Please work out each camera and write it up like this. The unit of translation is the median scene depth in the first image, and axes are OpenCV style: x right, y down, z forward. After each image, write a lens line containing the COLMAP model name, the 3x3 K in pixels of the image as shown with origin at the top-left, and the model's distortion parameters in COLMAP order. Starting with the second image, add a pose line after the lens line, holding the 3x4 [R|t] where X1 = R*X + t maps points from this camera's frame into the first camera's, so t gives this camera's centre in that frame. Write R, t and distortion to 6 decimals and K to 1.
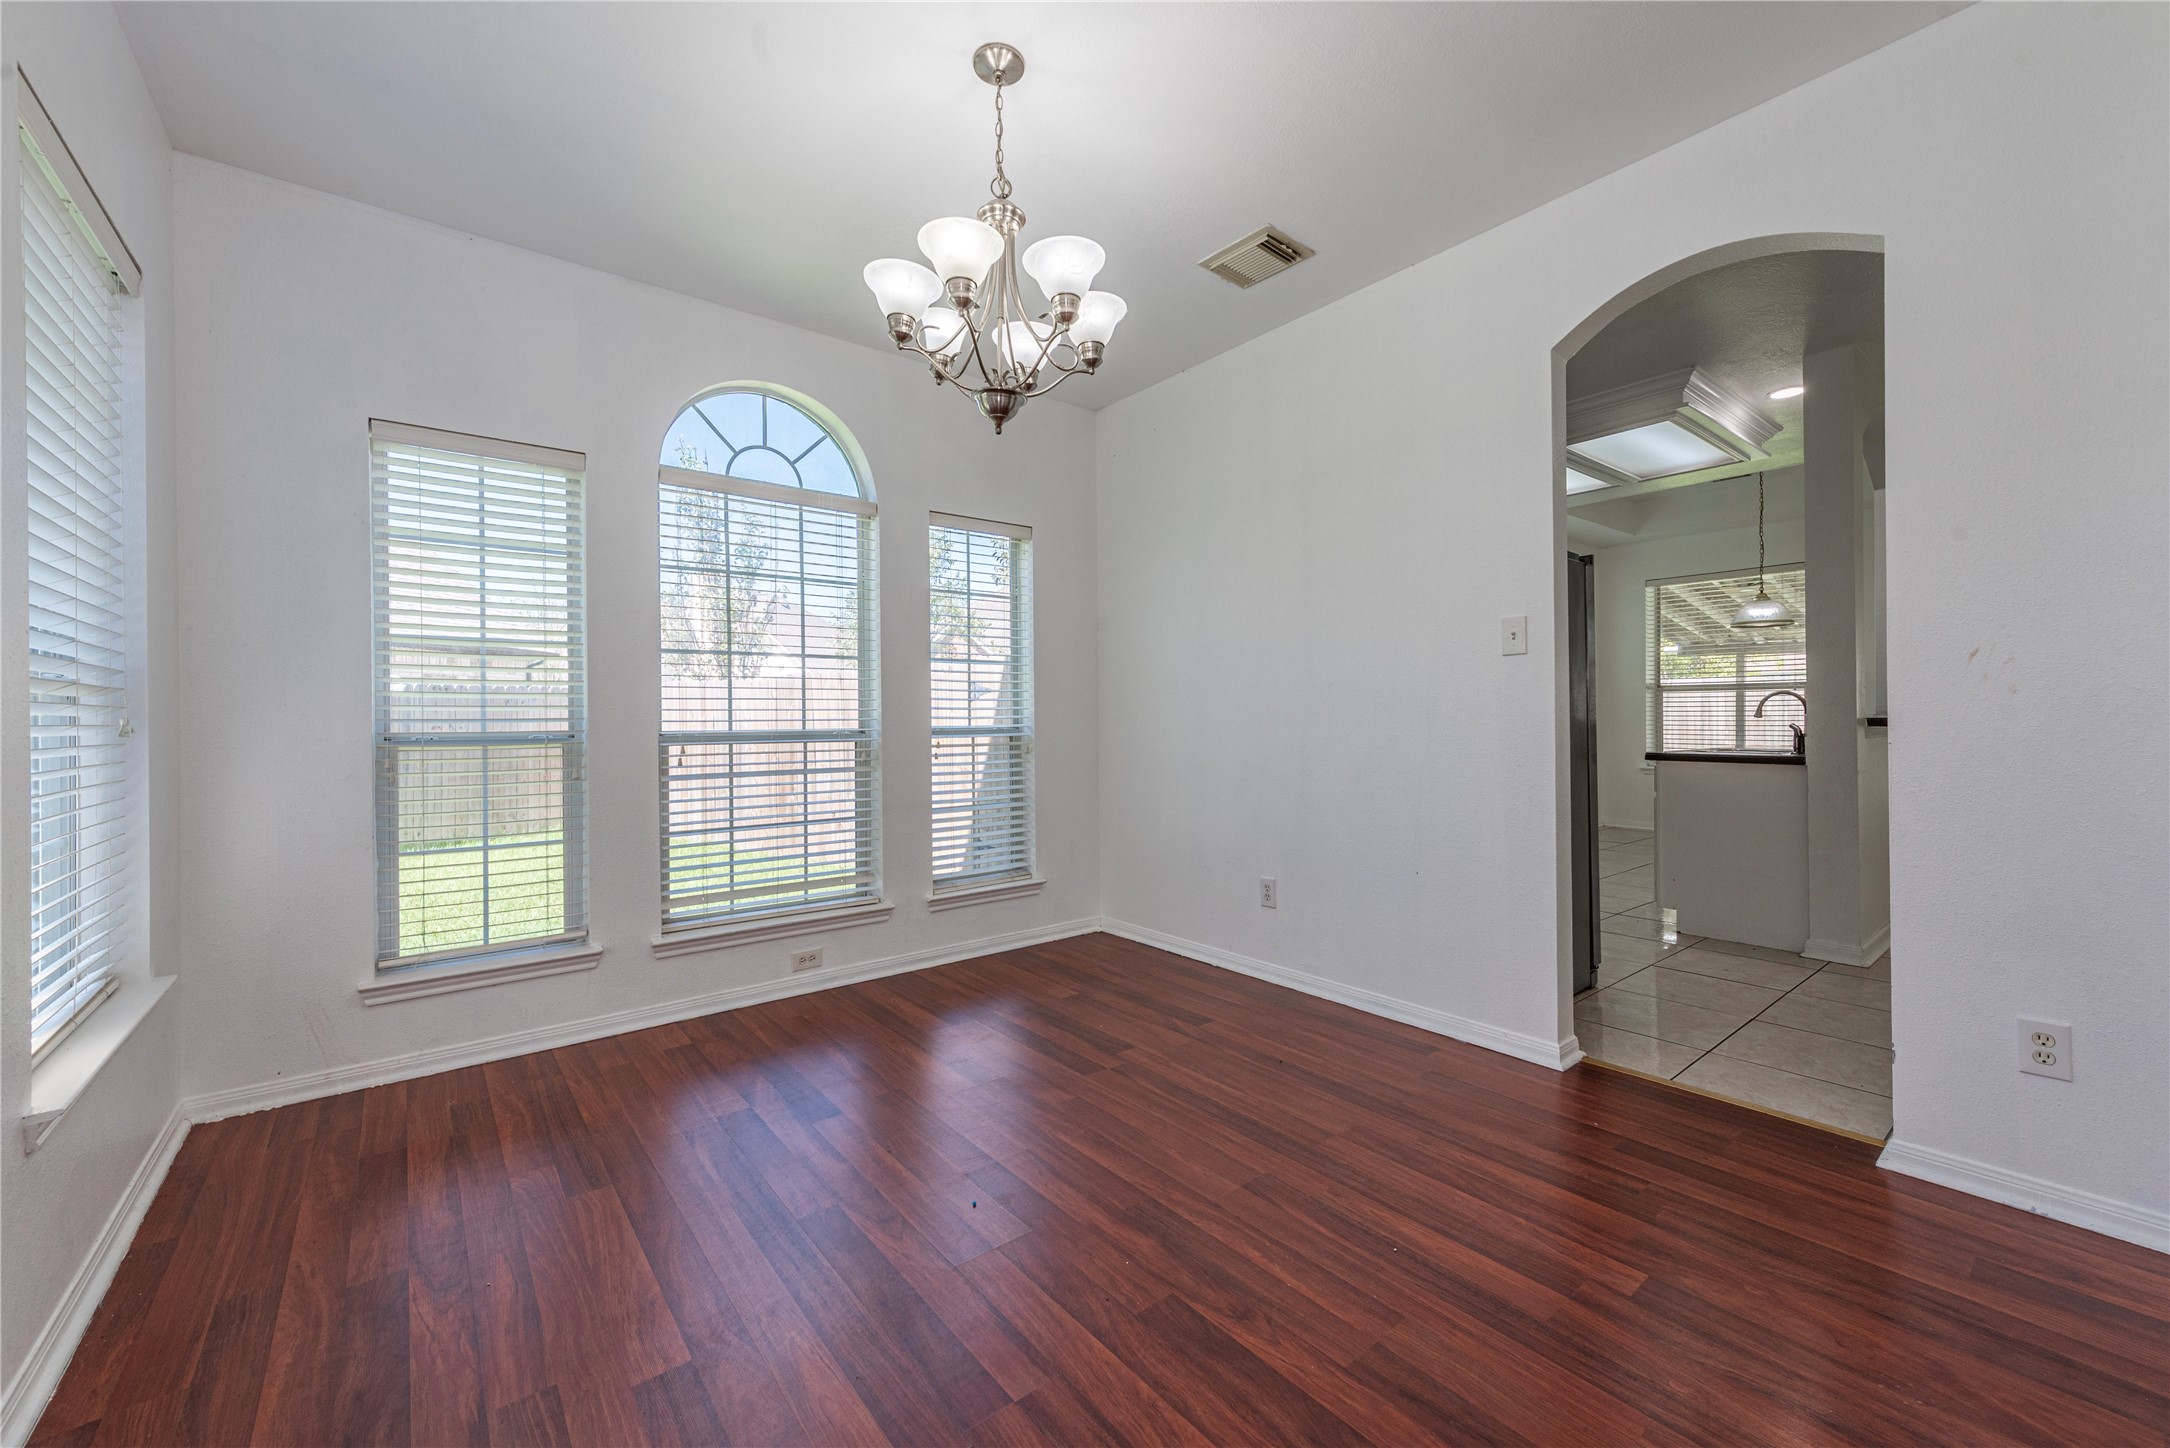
lens RADIAL K [[849.5, 0, 1084.8], [0, 849.5, 704.0], [0, 0, 1]] dist [0.015916, 0.000007]
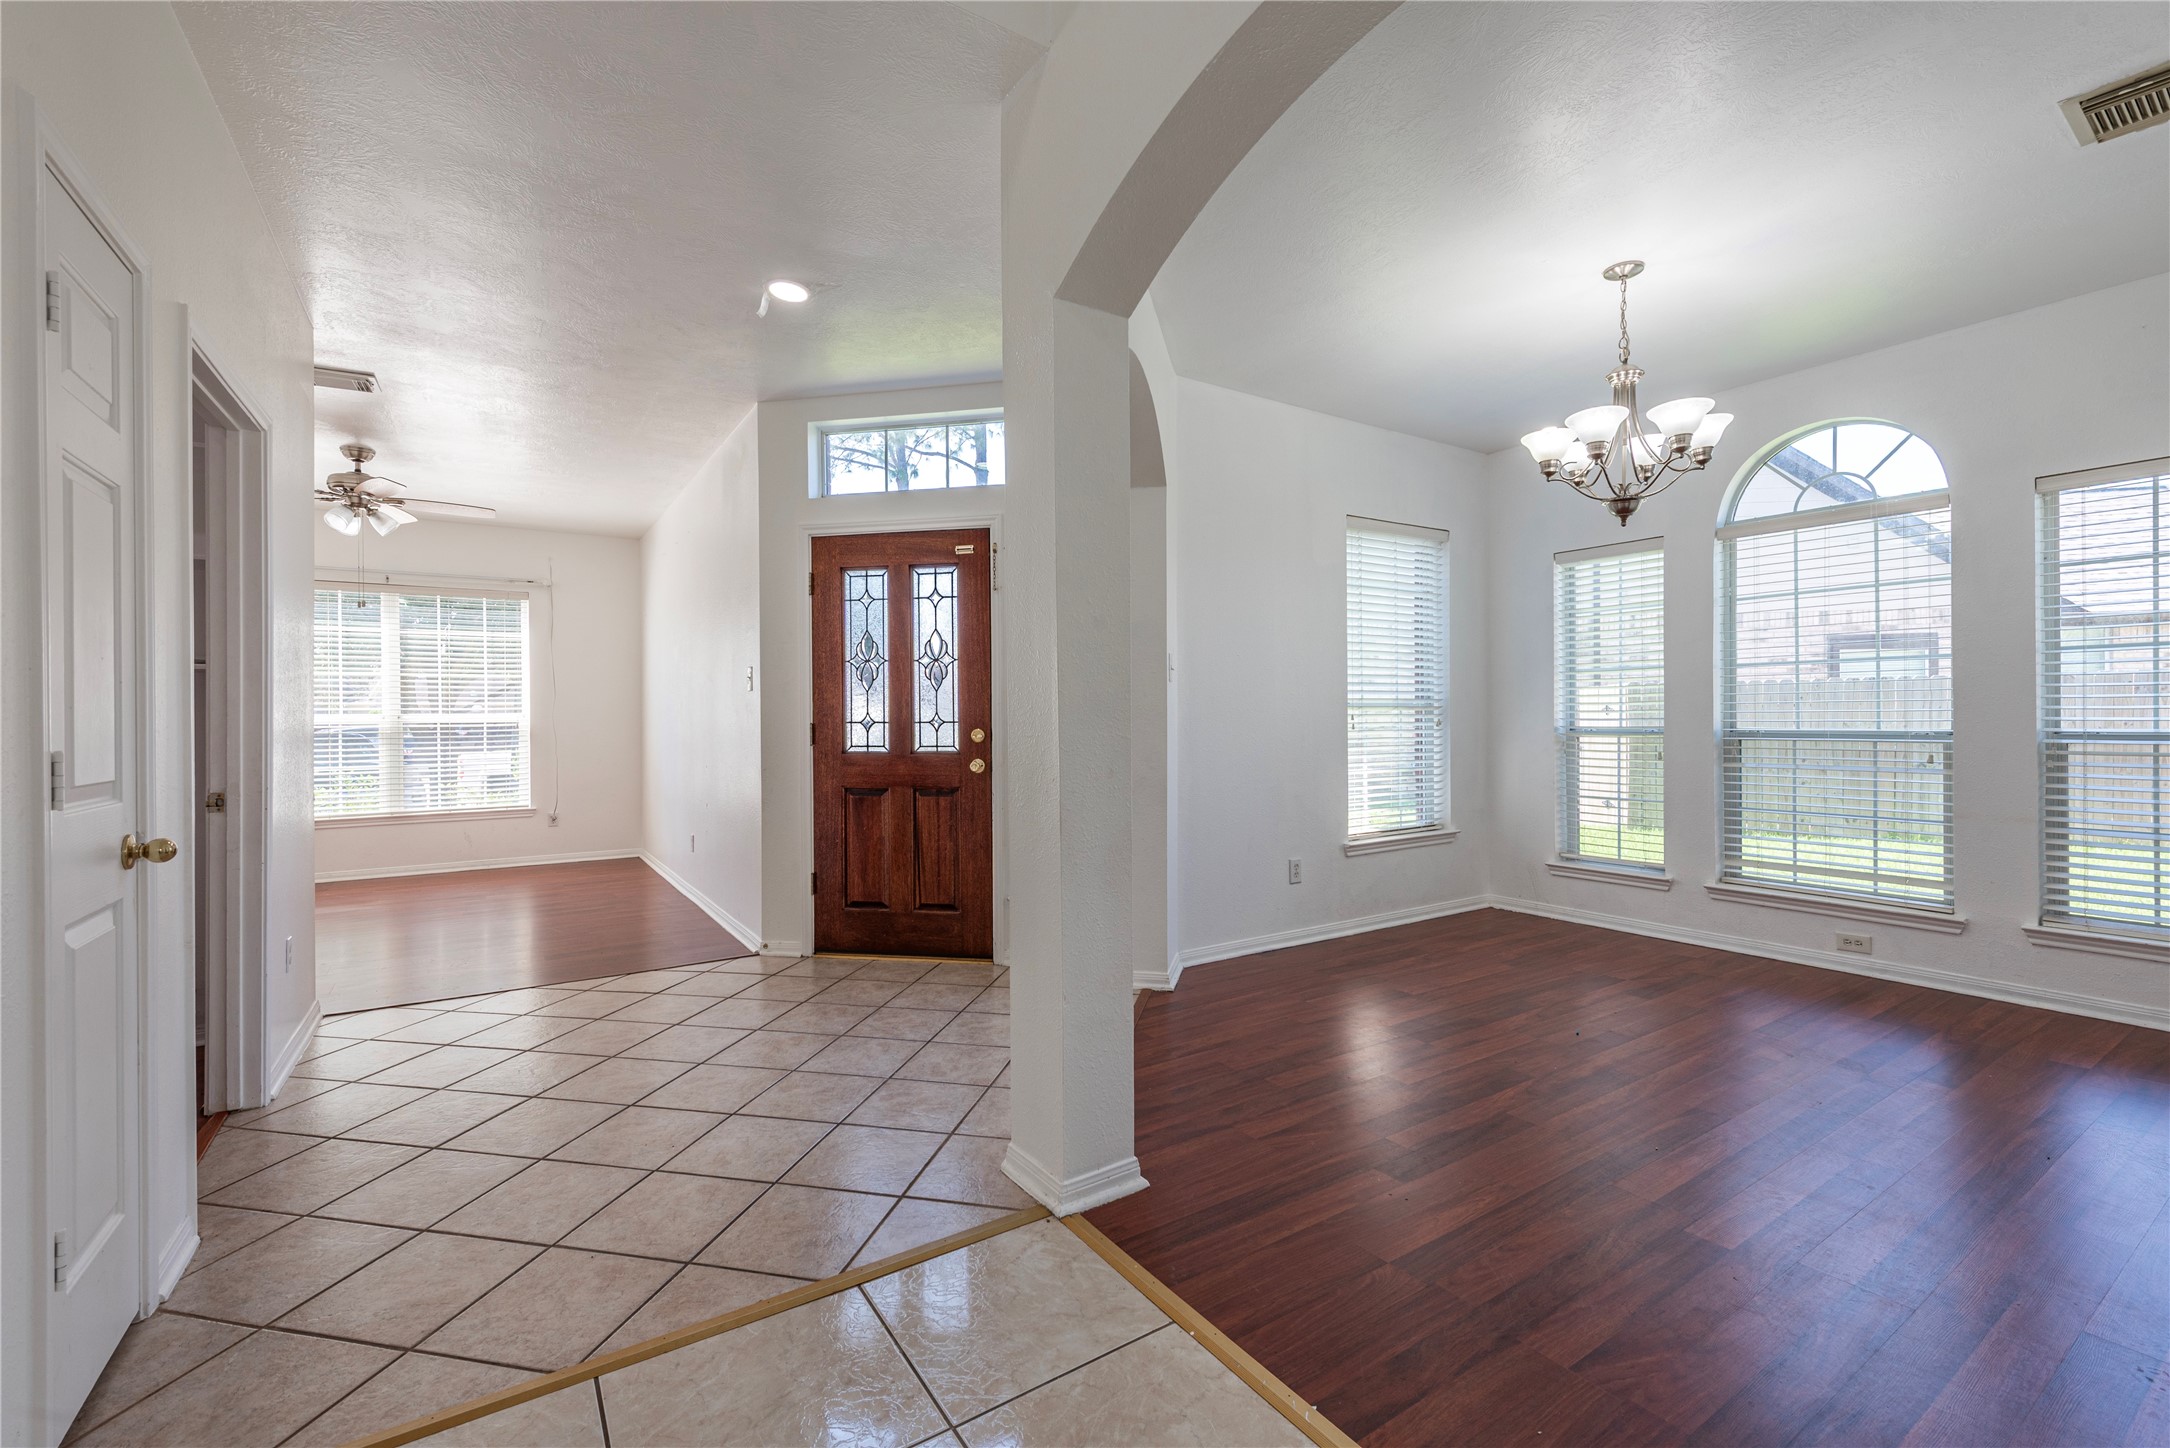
lens RADIAL K [[934.5, 0, 1086.9], [0, 934.5, 719.2], [0, 0, 1]] dist [0.013490, -0.000007]
pose [[-0.099256, 0.010756, -0.995004, 1.012375], [0.021408, 0.999733, 0.008672, -0.017281], [0.994832, -0.020440, -0.099460, 0.162127]]
